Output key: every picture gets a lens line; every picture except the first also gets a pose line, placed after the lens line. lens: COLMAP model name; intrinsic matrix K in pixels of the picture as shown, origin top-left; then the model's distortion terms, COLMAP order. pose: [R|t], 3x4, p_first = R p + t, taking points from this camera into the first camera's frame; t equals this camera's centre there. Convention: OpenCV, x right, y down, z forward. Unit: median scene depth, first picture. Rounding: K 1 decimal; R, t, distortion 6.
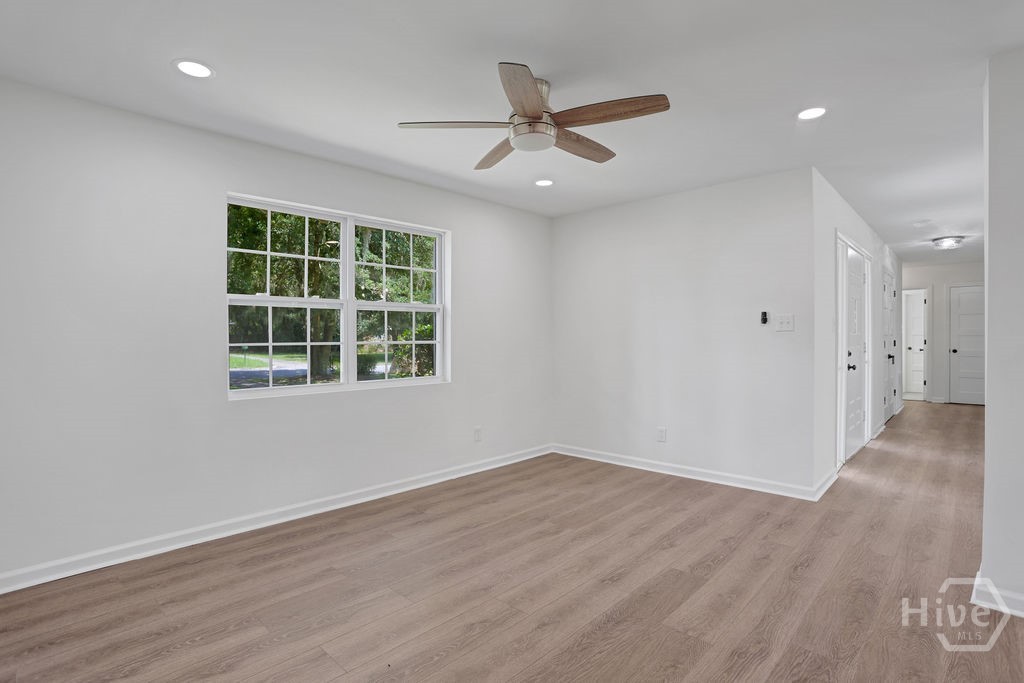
lens RADIAL K [[515.6, 0, 513.0], [0, 515.6, 338.5], [0, 0, 1]] dist [-0.020300, 0.001097]
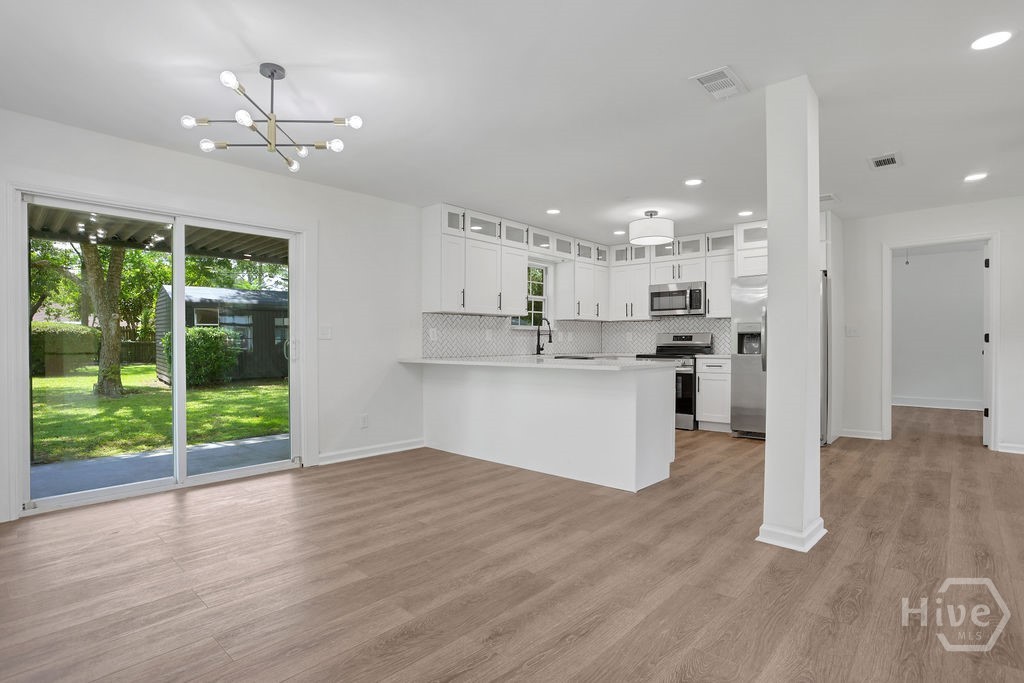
lens RADIAL K [[515.6, 0, 513.0], [0, 515.6, 338.5], [0, 0, 1]] dist [-0.020300, 0.001097]
pose [[-0.999921, 0.000396, -0.012601, 1.468748], [0.000441, 0.999993, -0.003596, 0.037307], [0.012599, -0.003601, -0.999914, 1.953204]]
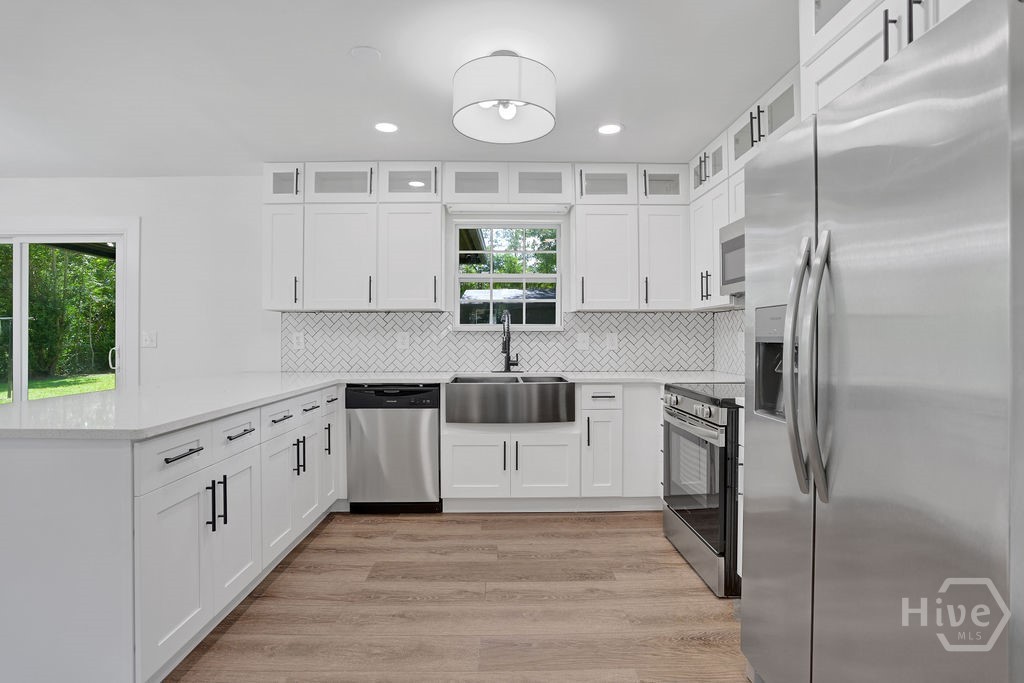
lens RADIAL K [[503.9, 0, 509.6], [0, 503.9, 335.9], [0, 0, 1]] dist [-0.041364, 0.001314]
pose [[-0.697737, 0.001170, 0.716353, 0.257925], [0.001931, 0.999998, 0.000247, 0.000198], [-0.716351, 0.001555, -0.697738, 0.460292]]
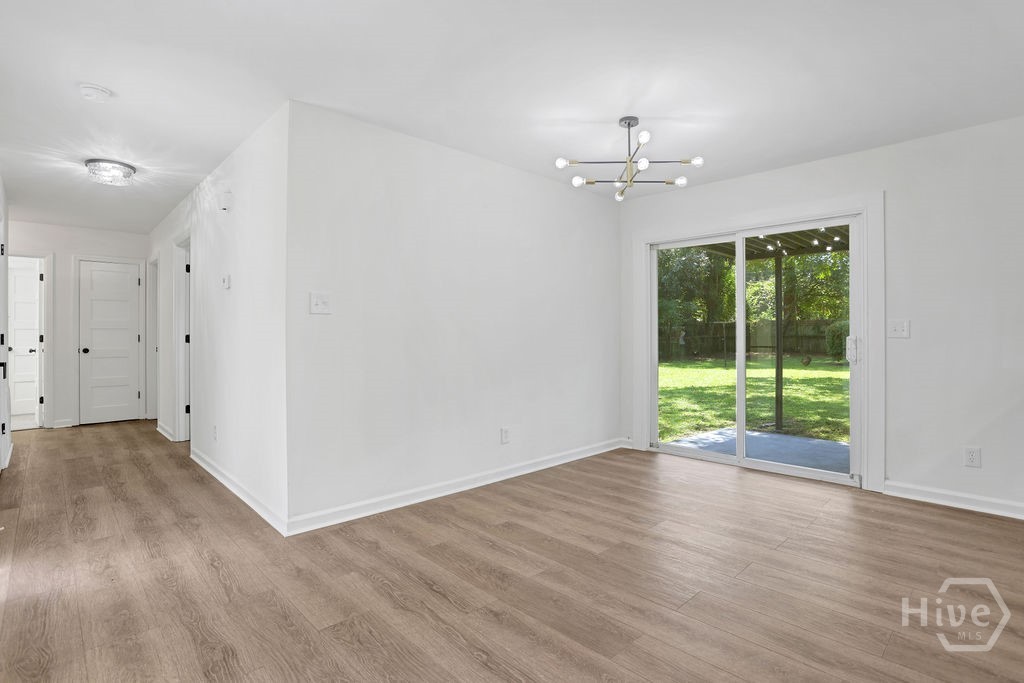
lens RADIAL K [[503.9, 0, 509.6], [0, 503.9, 335.9], [0, 0, 1]] dist [-0.041364, 0.001314]
pose [[0.063248, 0.000105, 0.997998, 0.718526], [0.005598, 0.999984, -0.000460, 0.024386], [-0.997982, 0.005616, 0.063246, 1.156198]]
